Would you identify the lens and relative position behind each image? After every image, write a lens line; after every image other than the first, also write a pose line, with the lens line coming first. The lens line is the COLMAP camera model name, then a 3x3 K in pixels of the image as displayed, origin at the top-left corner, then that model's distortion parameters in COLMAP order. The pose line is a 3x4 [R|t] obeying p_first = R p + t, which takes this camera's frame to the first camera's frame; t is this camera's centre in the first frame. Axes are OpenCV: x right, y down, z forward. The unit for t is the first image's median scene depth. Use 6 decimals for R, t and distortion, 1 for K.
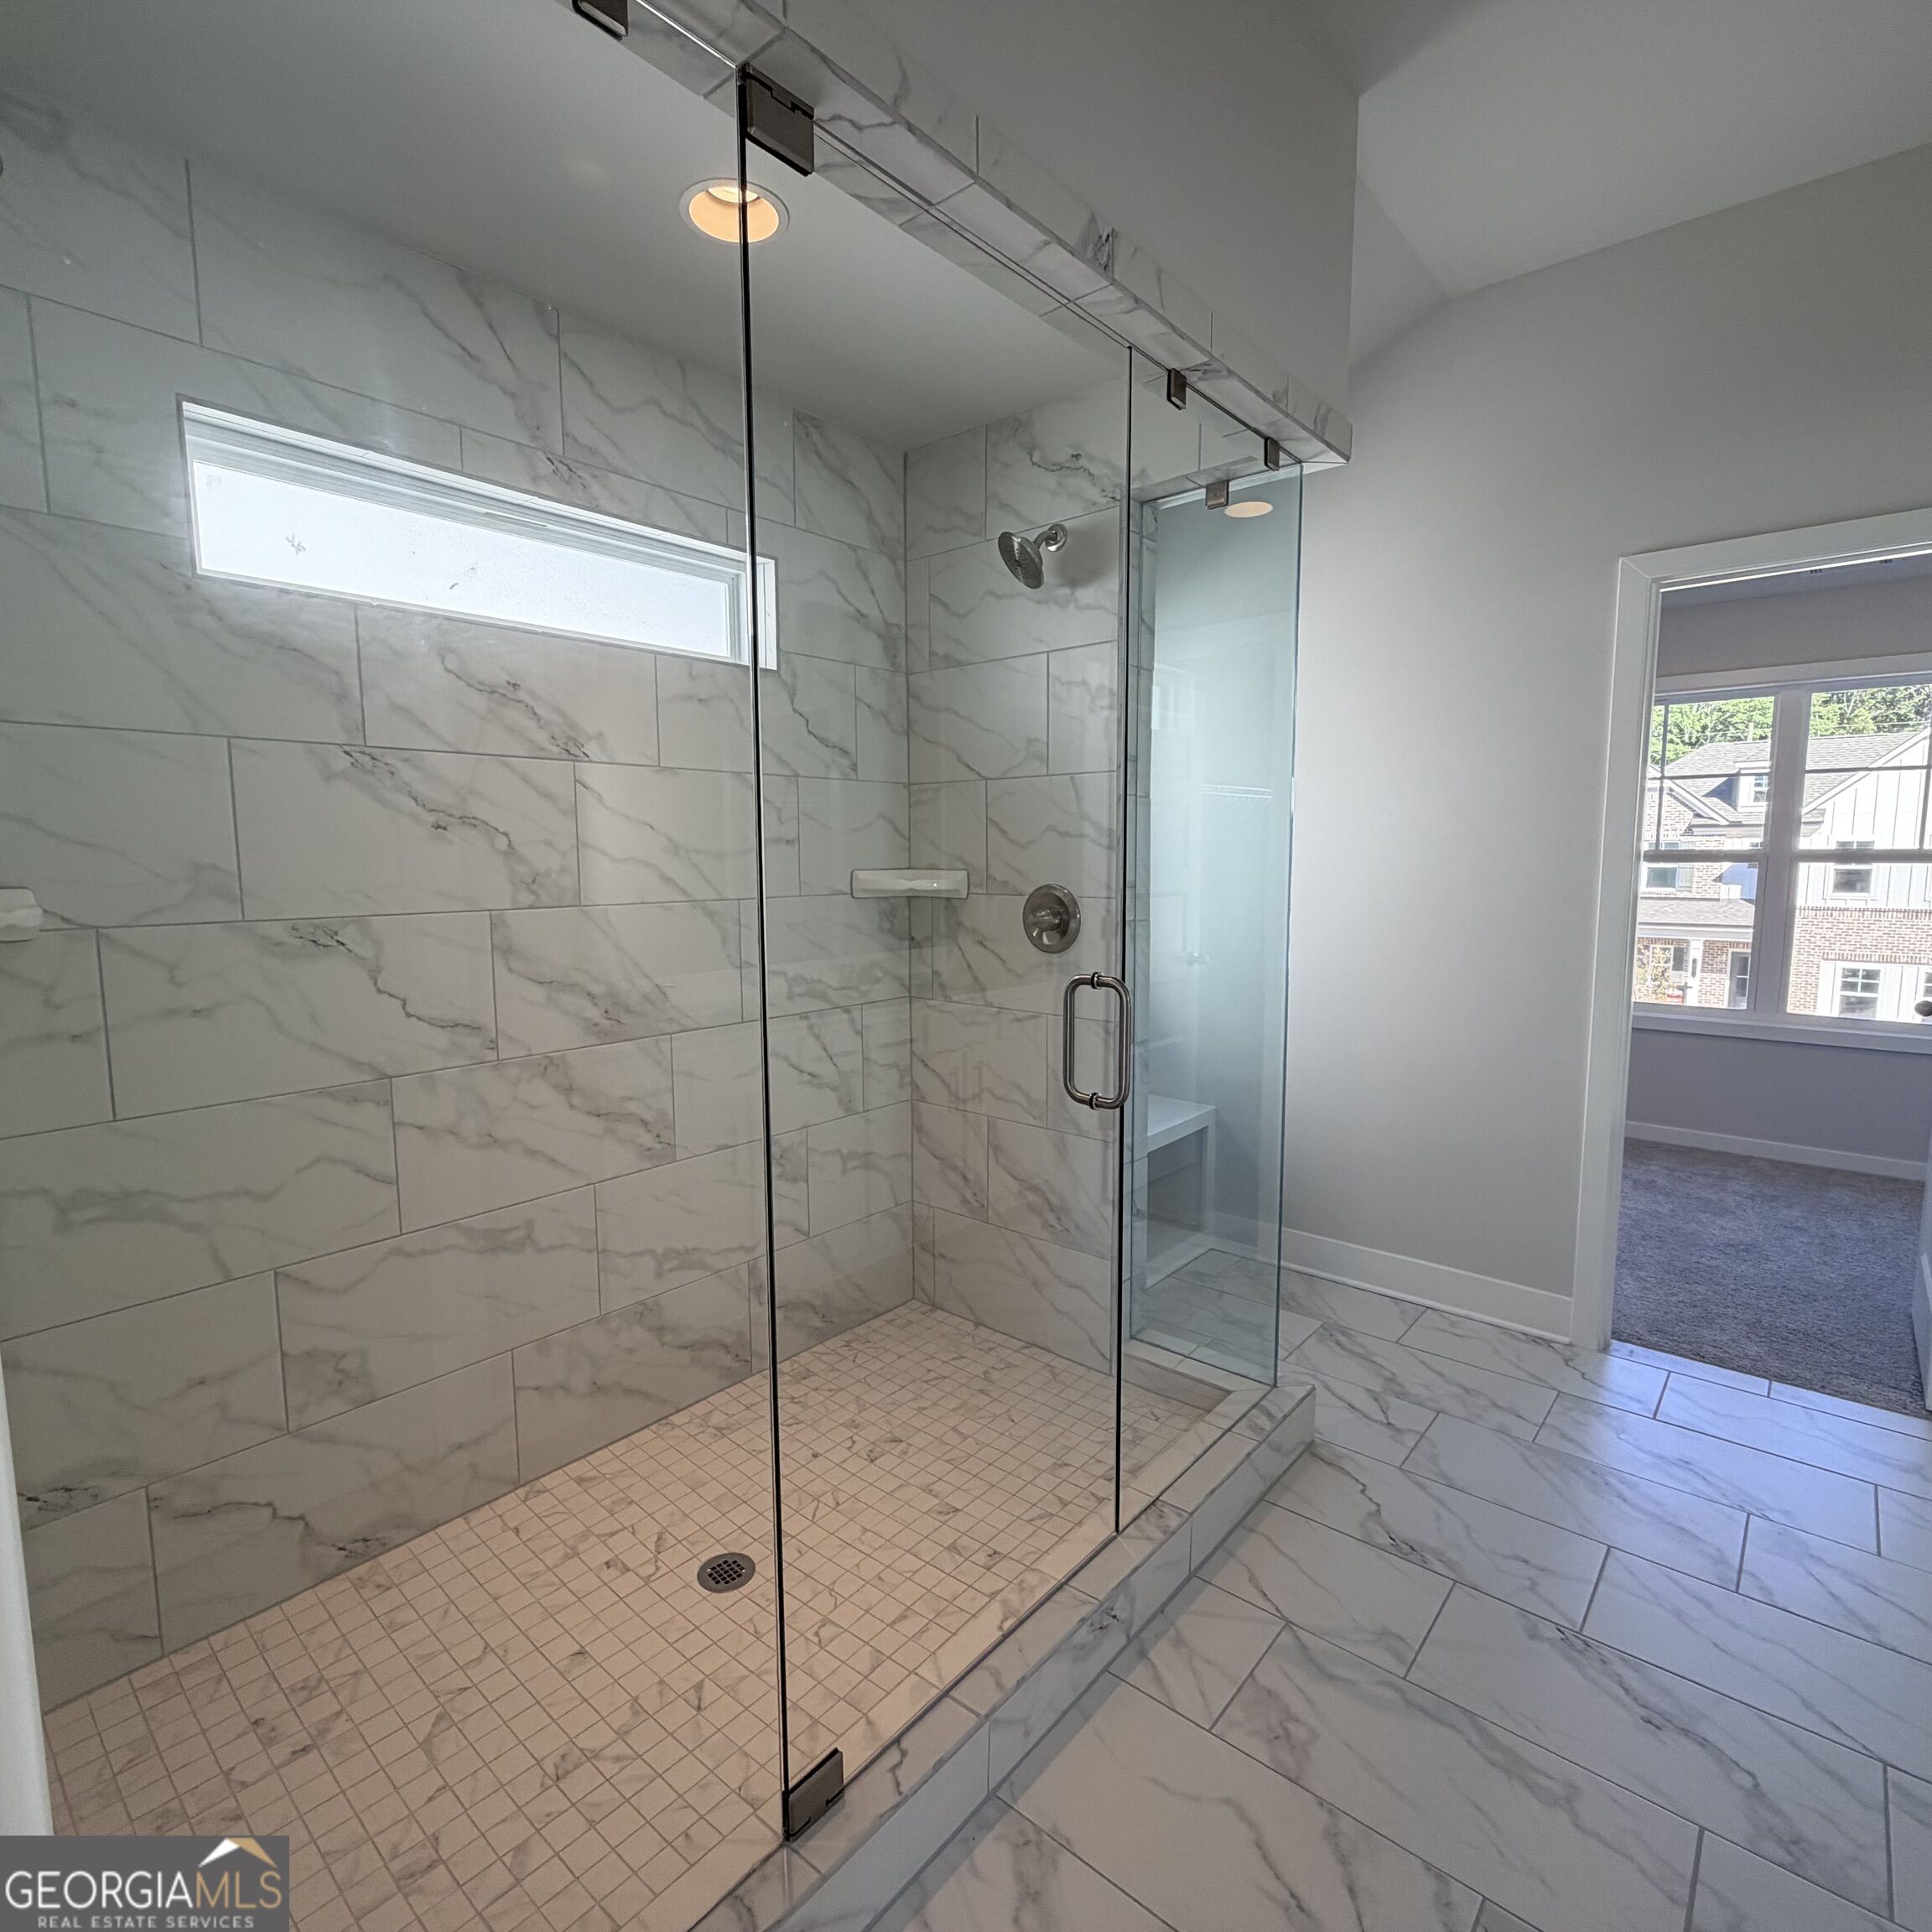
lens RADIAL K [[1028.5, 0, 958.9], [0, 1028.5, 966.6], [0, 0, 1]] dist [0.000782, 0.000130]
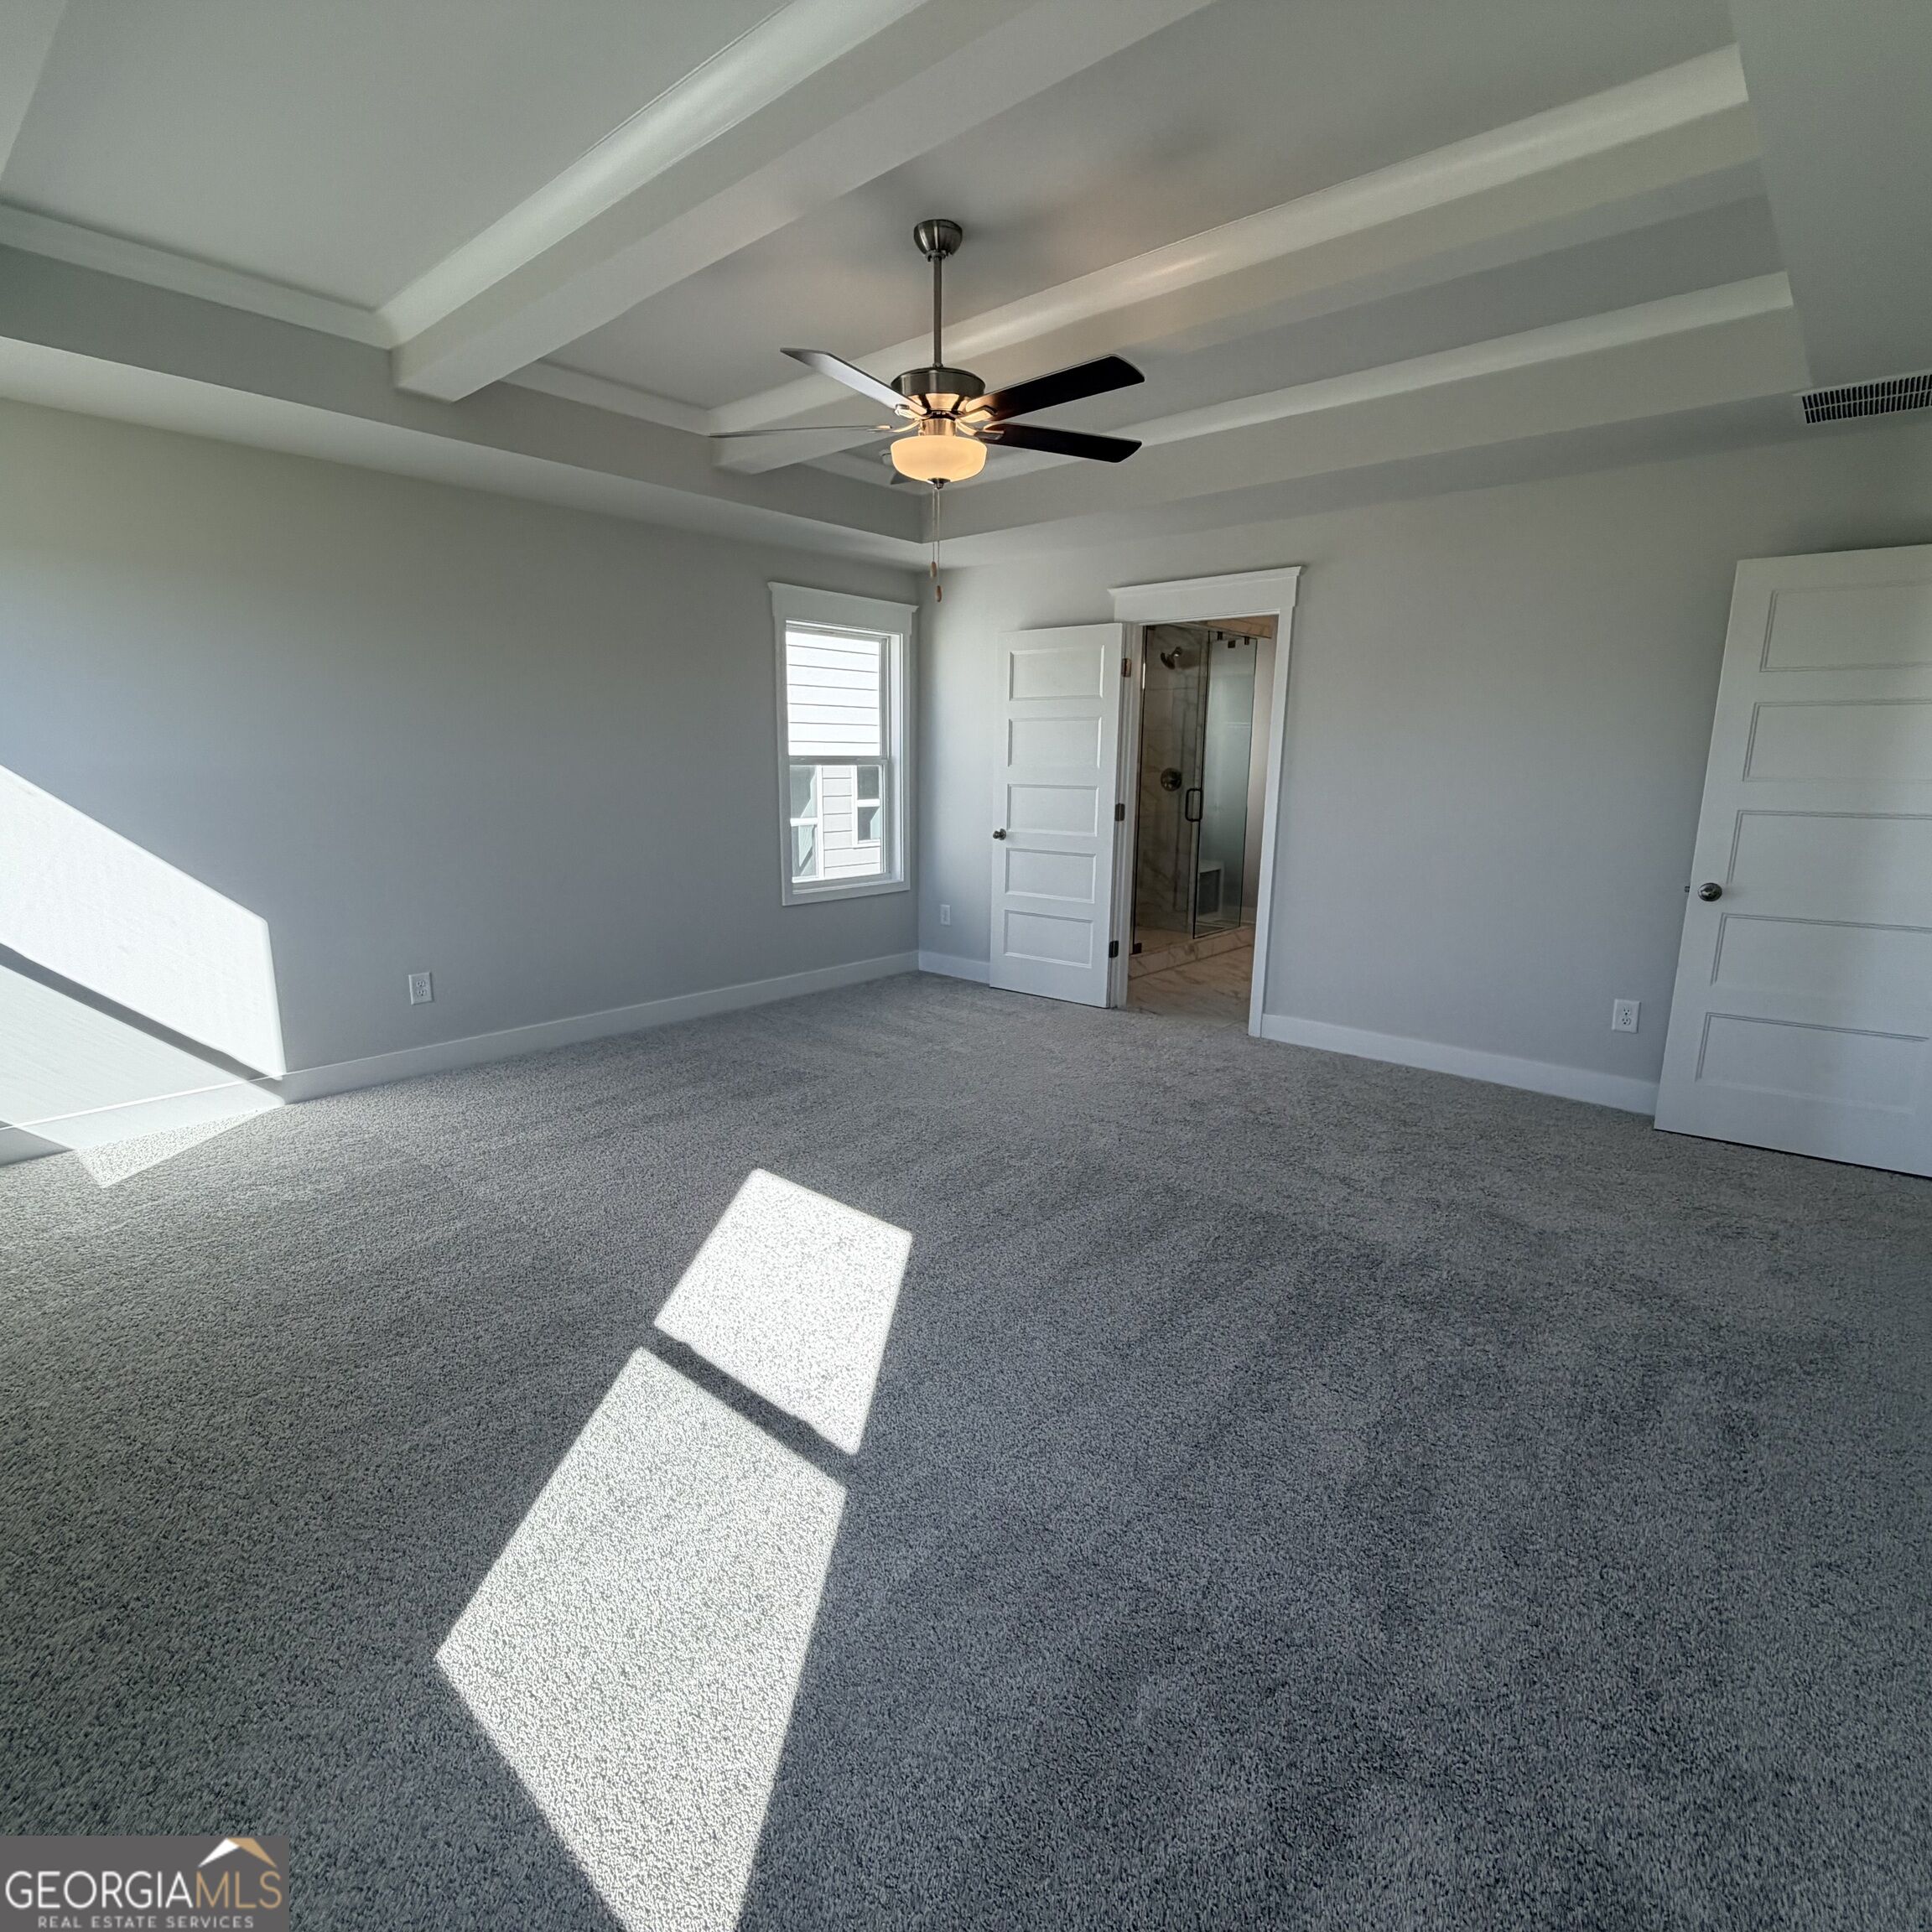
lens RADIAL K [[1028.5, 0, 958.9], [0, 1028.5, 966.6], [0, 0, 1]] dist [0.000782, 0.000130]
pose [[0.999716, 0.016725, -0.016954, -0.607917], [-0.015147, 0.995894, 0.089255, 0.309770], [0.018377, -0.088973, 0.995865, -2.647108]]
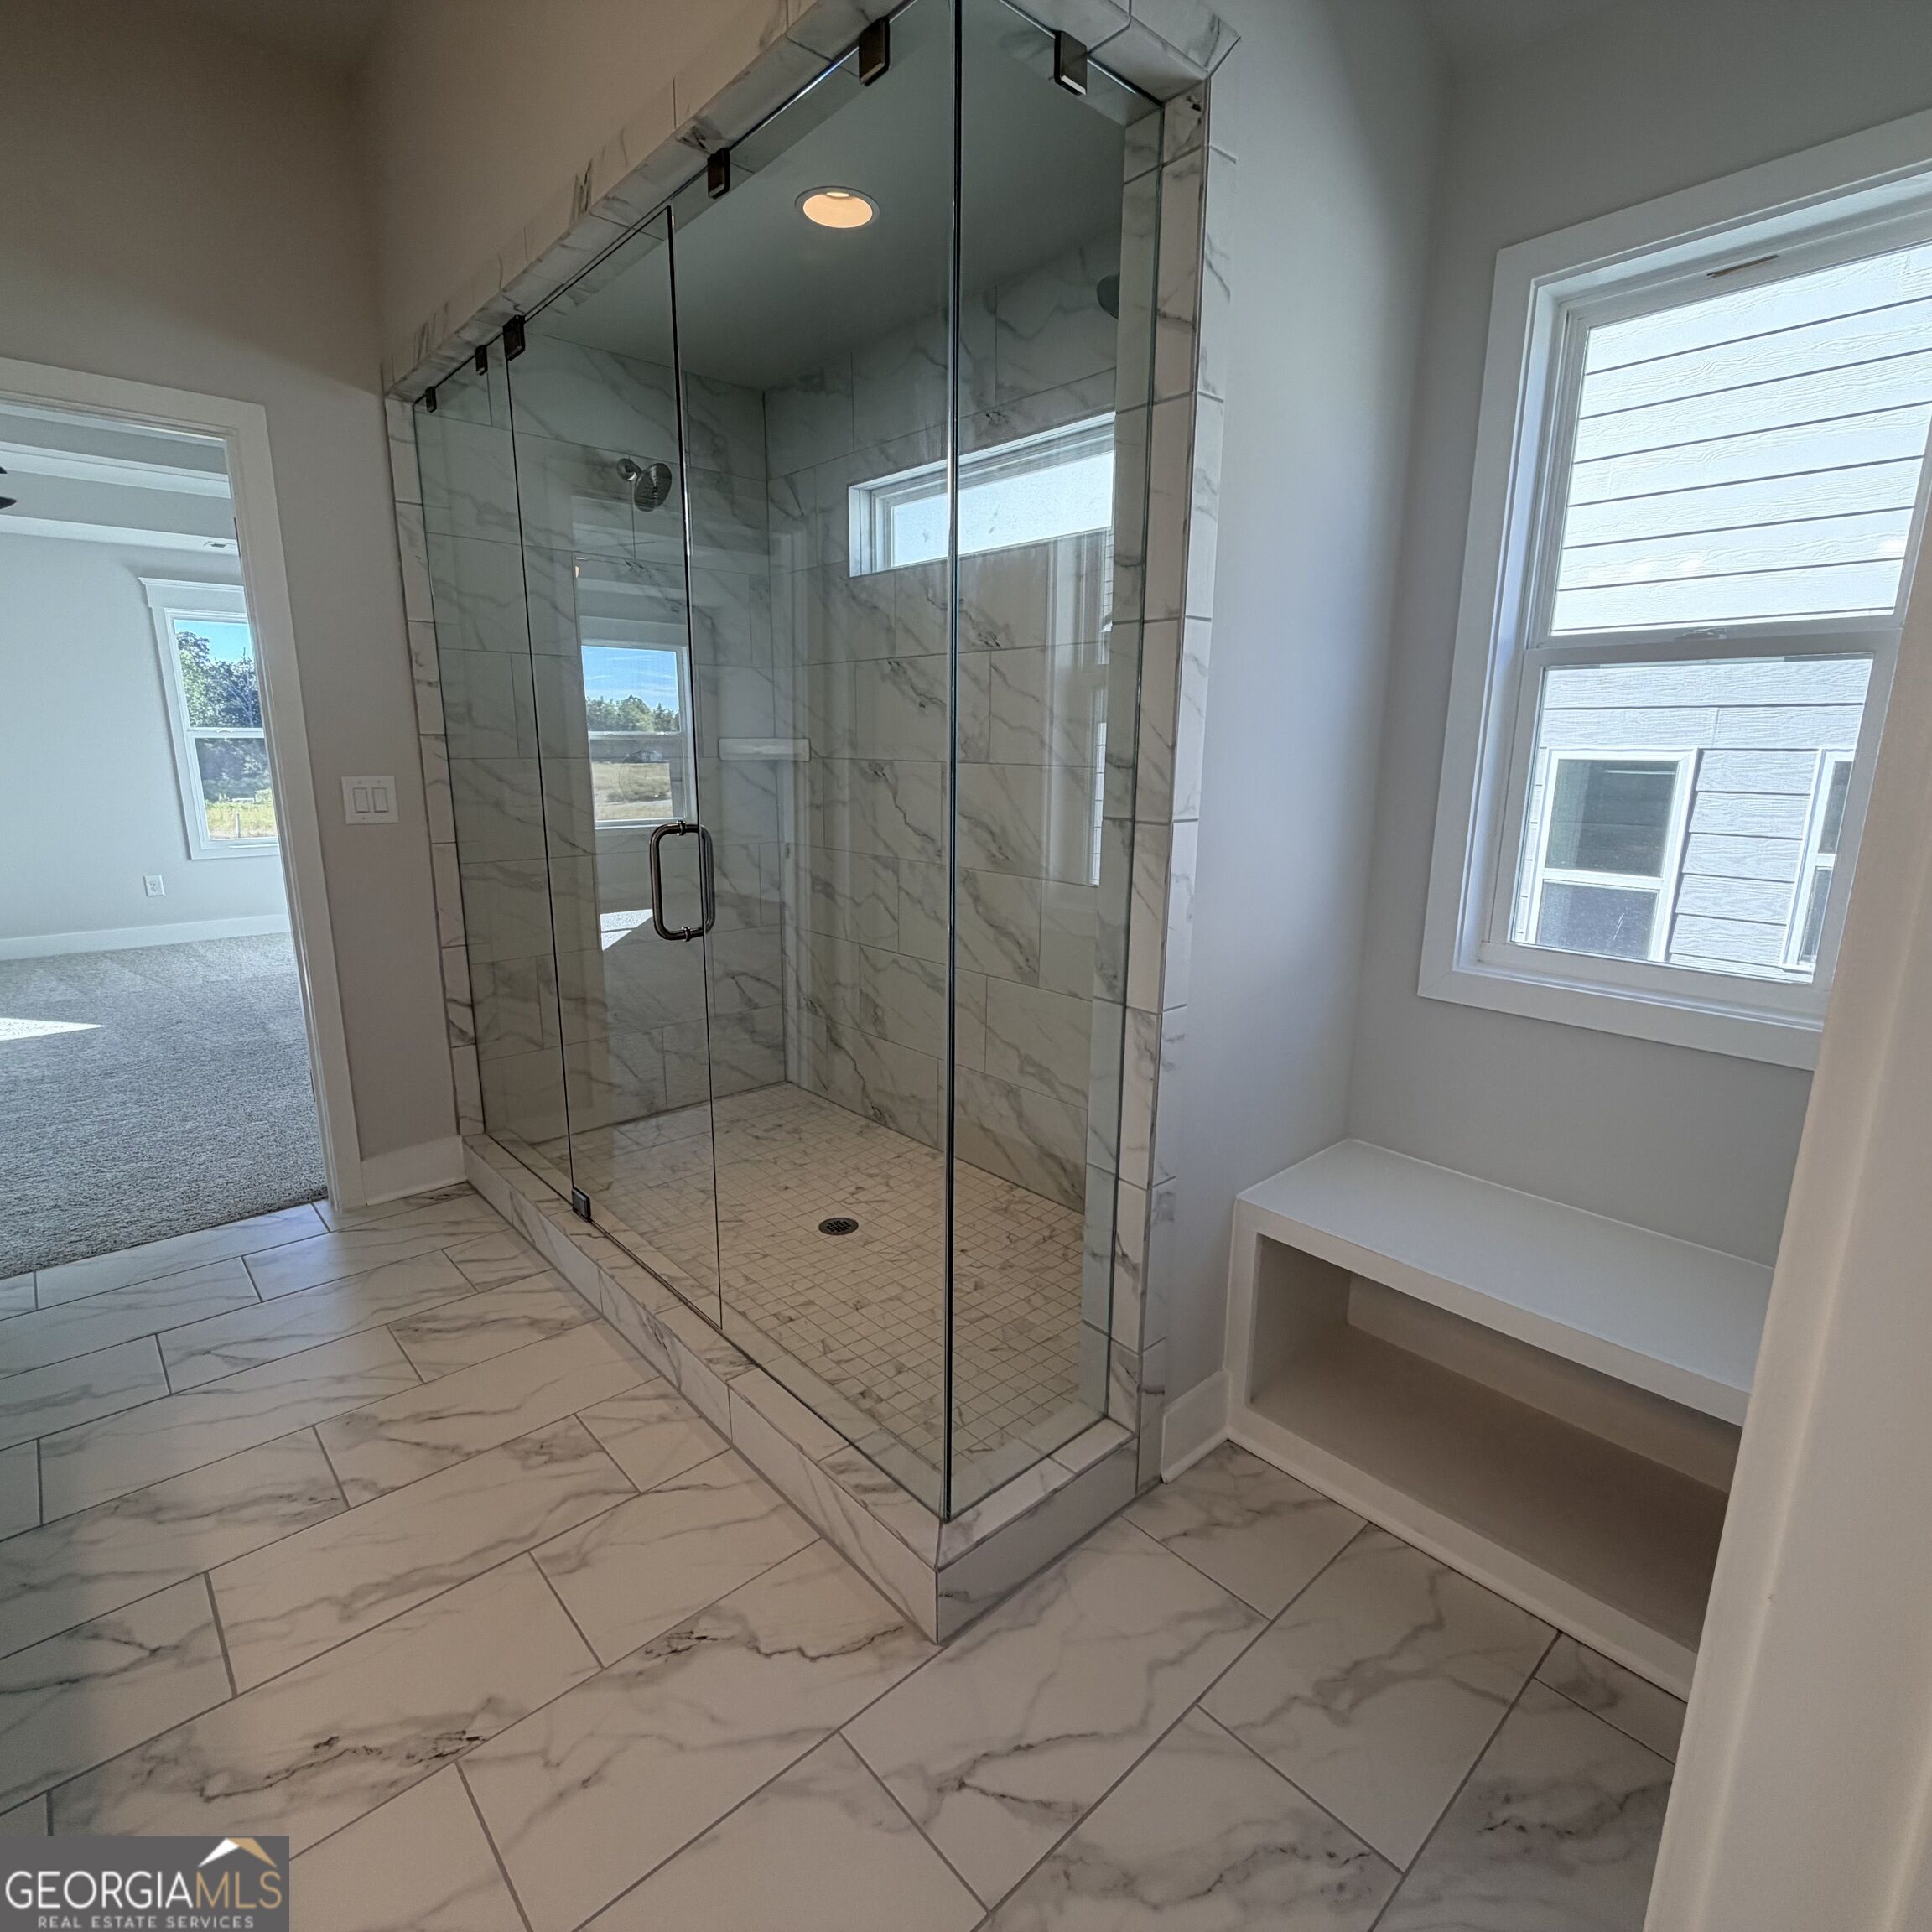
lens RADIAL K [[1028.5, 0, 958.9], [0, 1028.5, 966.6], [0, 0, 1]] dist [0.000782, 0.000130]
pose [[-0.126858, 0.217790, -0.967716, 1.058125], [-0.117826, 0.965382, 0.232710, -0.120218], [0.984898, 0.143543, -0.096805, 1.233720]]
